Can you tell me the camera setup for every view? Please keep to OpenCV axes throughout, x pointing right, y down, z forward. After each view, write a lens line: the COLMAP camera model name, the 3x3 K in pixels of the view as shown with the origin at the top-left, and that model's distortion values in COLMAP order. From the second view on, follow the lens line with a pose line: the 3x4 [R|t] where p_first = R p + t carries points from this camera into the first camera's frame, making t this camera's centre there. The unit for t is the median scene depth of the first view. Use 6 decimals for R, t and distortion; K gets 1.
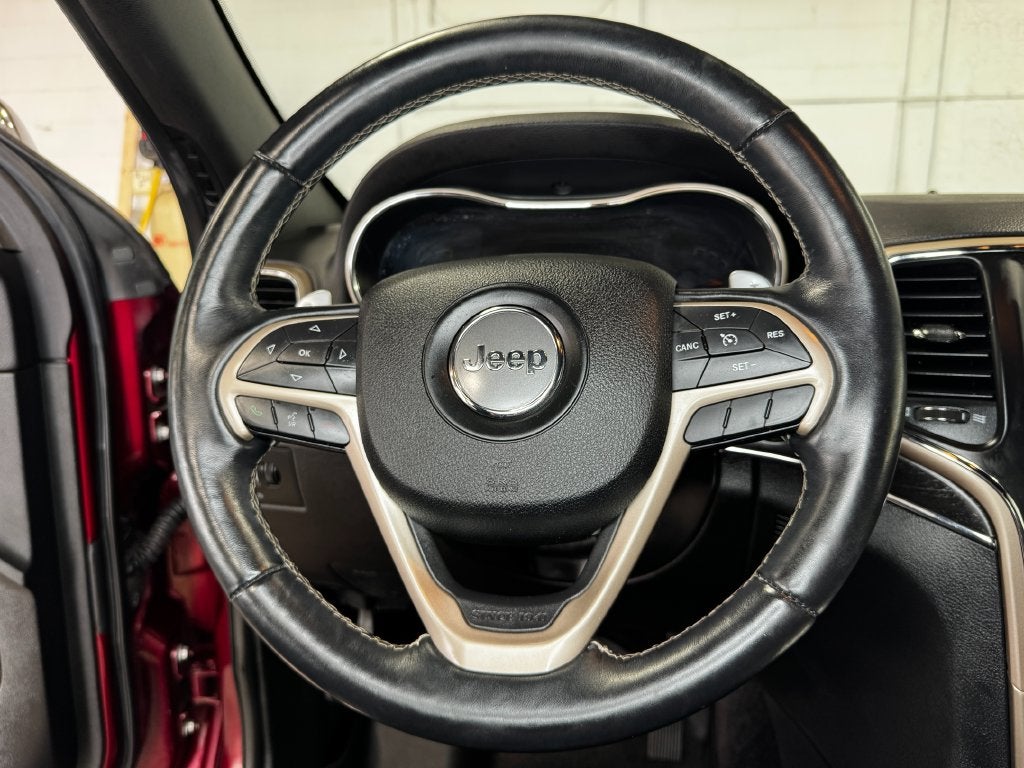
lens RADIAL K [[851.3, 0, 514.1], [0, 851.3, 383.3], [0, 0, 1]] dist [0.073323, -0.194458]
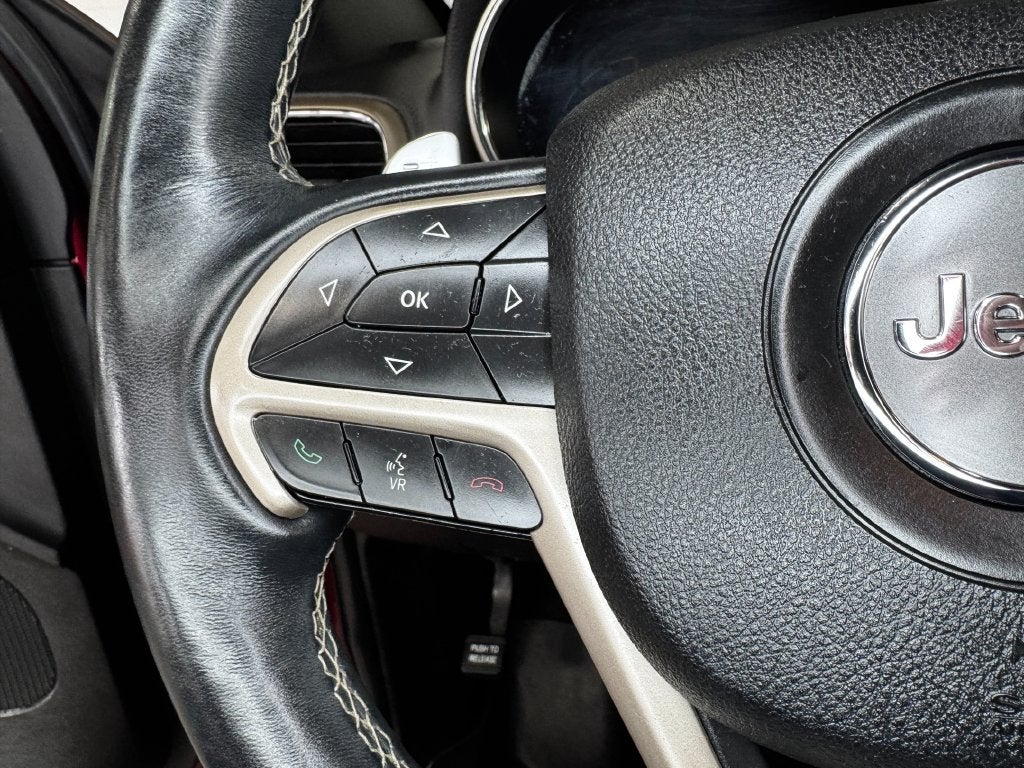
lens RADIAL K [[781.8, 0, 558.5], [0, 781.8, 418.3], [0, 0, 1]] dist [0.003334, -0.008400]
pose [[0.998612, -0.020452, -0.048546, -0.159590], [0.030815, 0.974232, 0.223433, -0.058005], [0.042725, -0.224618, 0.973510, 0.628913]]
